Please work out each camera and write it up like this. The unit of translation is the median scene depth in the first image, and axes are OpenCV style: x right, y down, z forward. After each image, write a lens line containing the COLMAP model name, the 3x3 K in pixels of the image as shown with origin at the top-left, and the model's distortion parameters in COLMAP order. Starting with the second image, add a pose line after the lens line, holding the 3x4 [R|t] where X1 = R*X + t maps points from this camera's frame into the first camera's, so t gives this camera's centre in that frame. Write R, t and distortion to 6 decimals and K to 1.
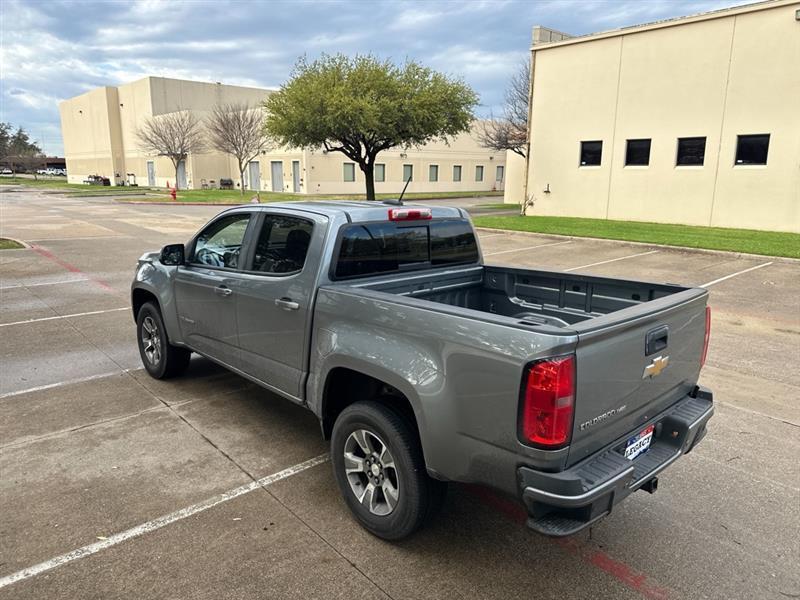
lens RADIAL K [[560.5, 0, 391.7], [0, 560.5, 298.0], [0, 0, 1]] dist [0.038881, -0.046166]
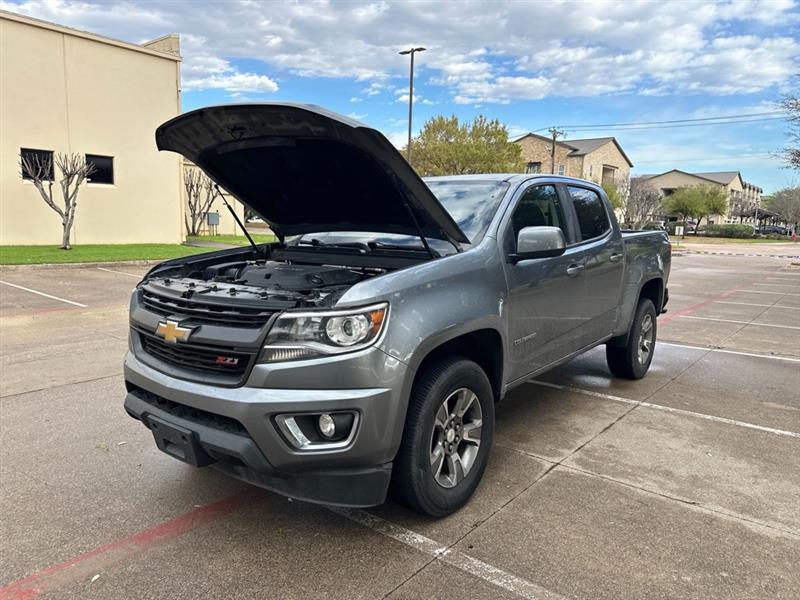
lens RADIAL K [[560.5, 0, 404.1], [0, 560.5, 305.2], [0, 0, 1]] dist [0.038881, -0.046166]
pose [[-0.171126, -0.158177, 0.972469, -0.330996], [0.184348, 0.964456, 0.189314, -0.052367], [-0.967849, 0.211669, -0.135884, 0.408459]]
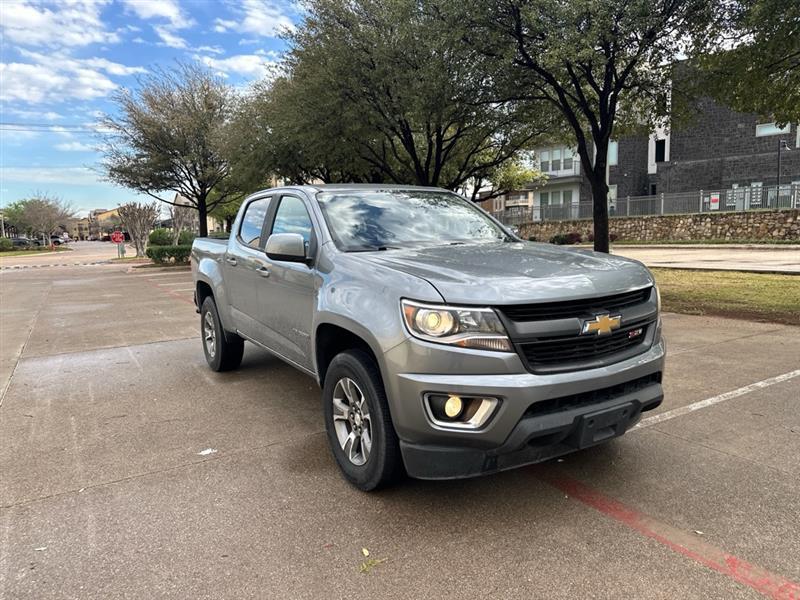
lens RADIAL K [[560.5, 0, 404.4], [0, 560.5, 305.1], [0, 0, 1]] dist [0.038881, -0.046166]
pose [[-0.982816, -0.007875, 0.184421, -0.124833], [0.055253, 0.940731, 0.334623, -0.096598], [-0.176125, 0.339062, -0.924130, 0.634593]]
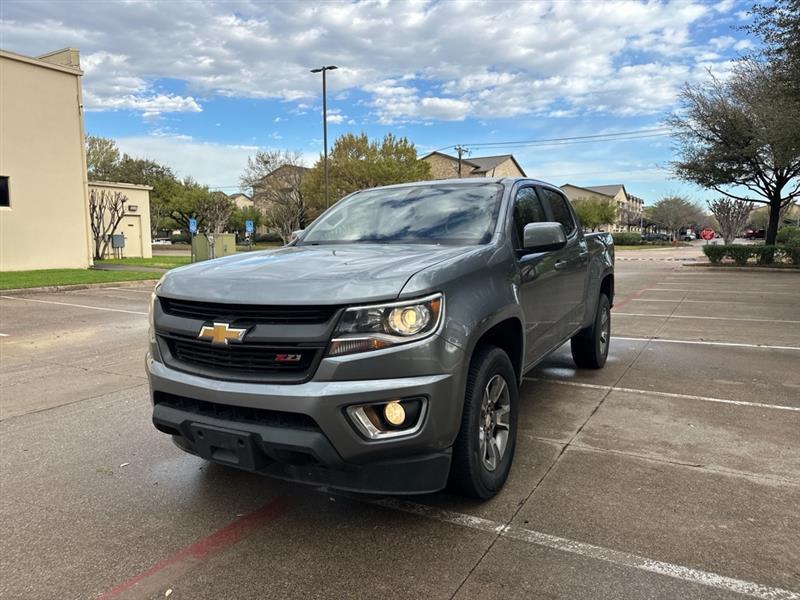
lens RADIAL K [[560.5, 0, 403.0], [0, 560.5, 302.4], [0, 0, 1]] dist [0.038881, -0.046166]
pose [[-0.326192, -0.111807, 0.938668, -0.327830], [0.204299, 0.961175, 0.185483, -0.054143], [-0.922963, 0.252272, -0.290686, 0.451202]]
